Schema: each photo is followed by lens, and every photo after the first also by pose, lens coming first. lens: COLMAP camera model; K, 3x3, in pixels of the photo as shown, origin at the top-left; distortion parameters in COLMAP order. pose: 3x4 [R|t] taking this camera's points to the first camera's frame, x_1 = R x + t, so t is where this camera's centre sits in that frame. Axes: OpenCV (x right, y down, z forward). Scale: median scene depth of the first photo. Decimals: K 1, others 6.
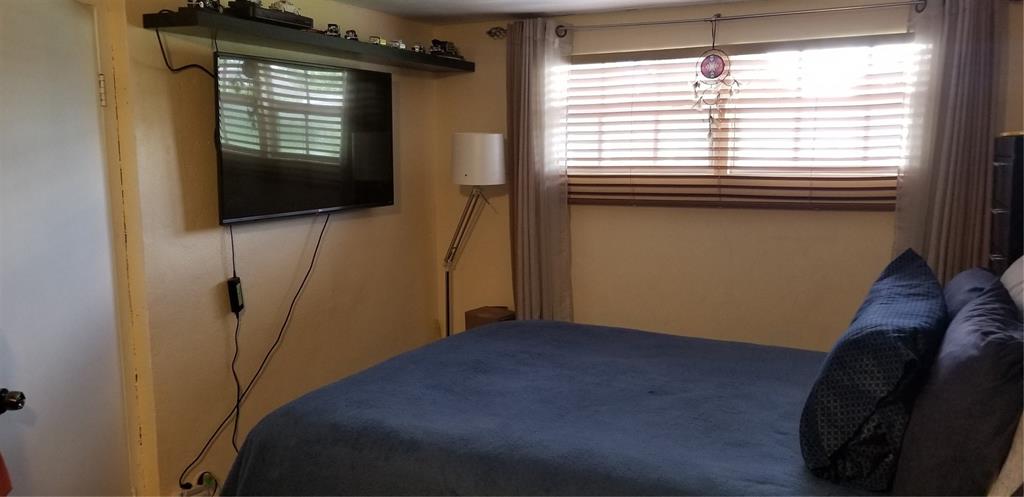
lens RADIAL K [[790.1, 0, 497.1], [0, 790.1, 261.5], [0, 0, 1]] dist [0.010756, -0.047808]
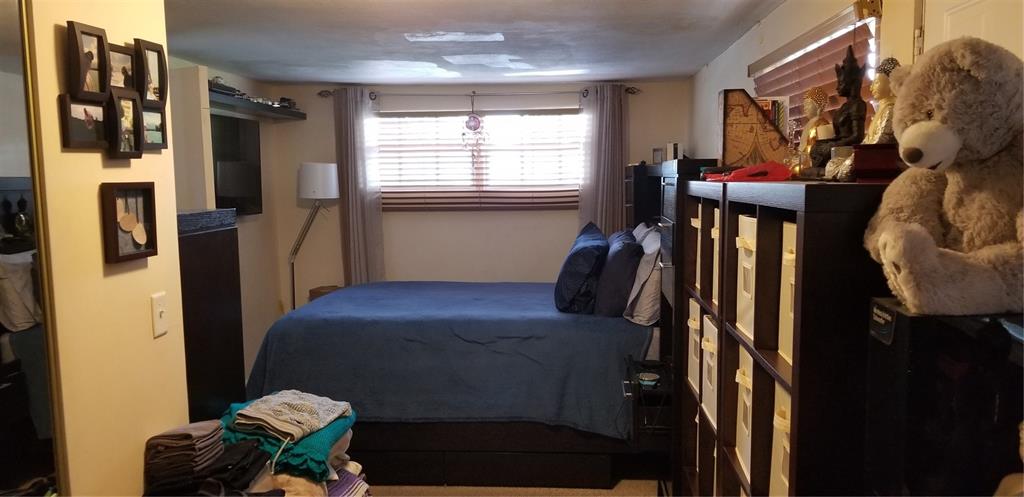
lens RADIAL K [[806.8, 0, 511.8], [0, 806.8, 269.0], [0, 0, 1]] dist [0.060234, -0.000912]
pose [[0.917220, -0.046045, 0.395711, -0.320574], [0.058758, 0.998071, -0.020060, 0.088842], [-0.394024, 0.041650, 0.918156, -0.537051]]
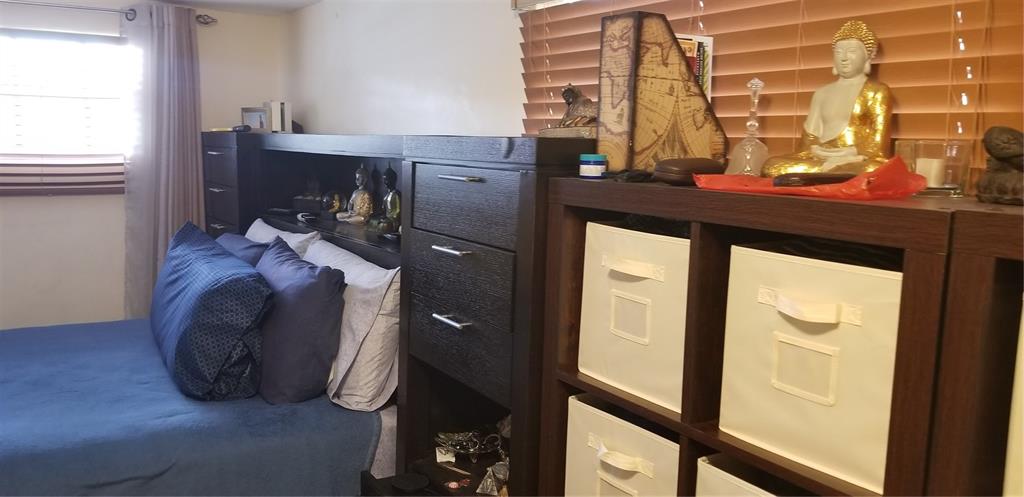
lens RADIAL K [[793.0, 0, 491.6], [0, 793.0, 247.4], [0, 0, 1]] dist [0.104406, -0.200341]
pose [[0.497626, -0.089318, 0.862781, -0.216973], [0.092126, 0.994500, 0.049819, 0.003583], [-0.862485, 0.054693, 0.503118, -0.026320]]
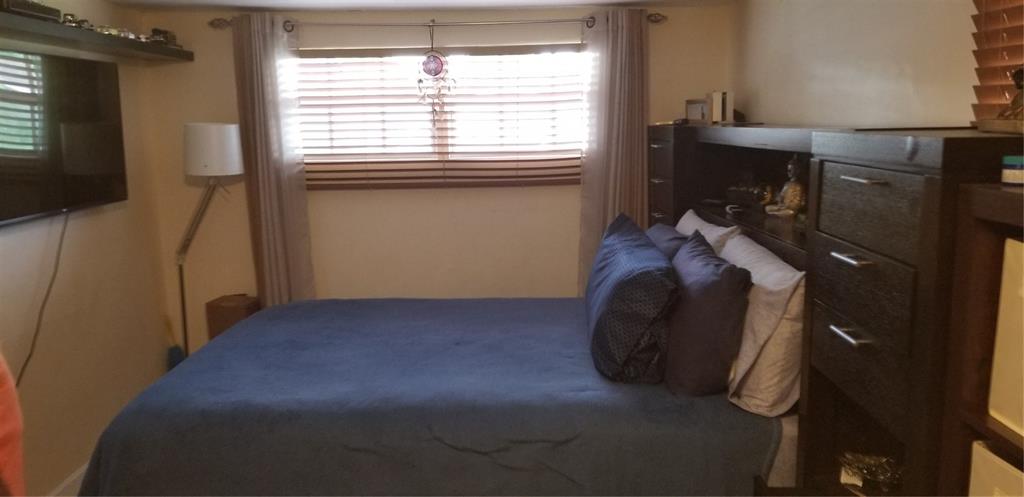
lens RADIAL K [[793.0, 0, 491.6], [0, 793.0, 247.4], [0, 0, 1]] dist [0.104406, -0.200341]
pose [[0.891749, -0.079586, 0.445476, -0.187686], [0.075446, 0.996783, 0.027051, -0.007154], [-0.446196, 0.009487, 0.894885, -0.075645]]
